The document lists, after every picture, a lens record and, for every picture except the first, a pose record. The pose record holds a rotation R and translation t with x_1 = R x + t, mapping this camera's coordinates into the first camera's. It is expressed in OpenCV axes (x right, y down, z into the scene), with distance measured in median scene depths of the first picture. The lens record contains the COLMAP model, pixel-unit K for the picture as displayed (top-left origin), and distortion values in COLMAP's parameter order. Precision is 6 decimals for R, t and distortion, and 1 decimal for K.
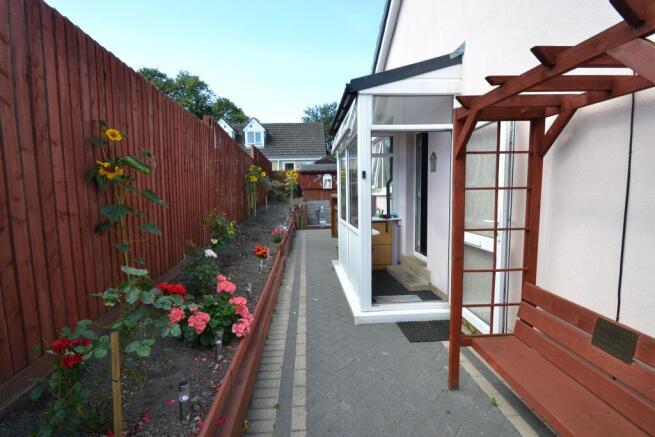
lens RADIAL K [[295.4, 0, 323.0], [0, 295.4, 216.3], [0, 0, 1]] dist [0.003496, -0.000211]
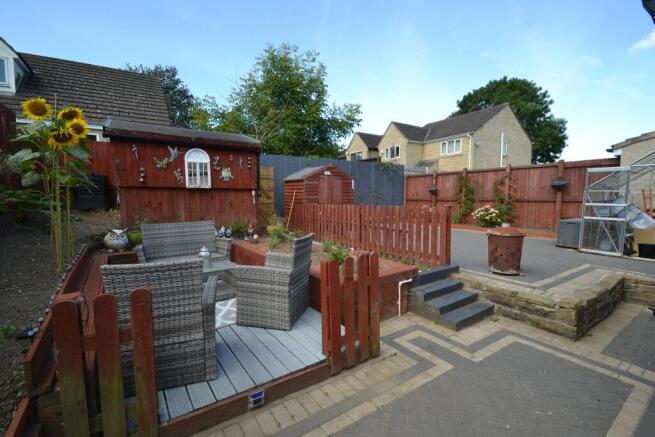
lens RADIAL K [[295.4, 0, 325.2], [0, 295.4, 218.4], [0, 0, 1]] dist [0.003496, -0.000211]
pose [[0.857820, -0.007933, 0.513890, -0.028817], [0.011823, 0.999921, -0.004298, -0.037739], [-0.513815, 0.009763, 0.857845, 0.433526]]
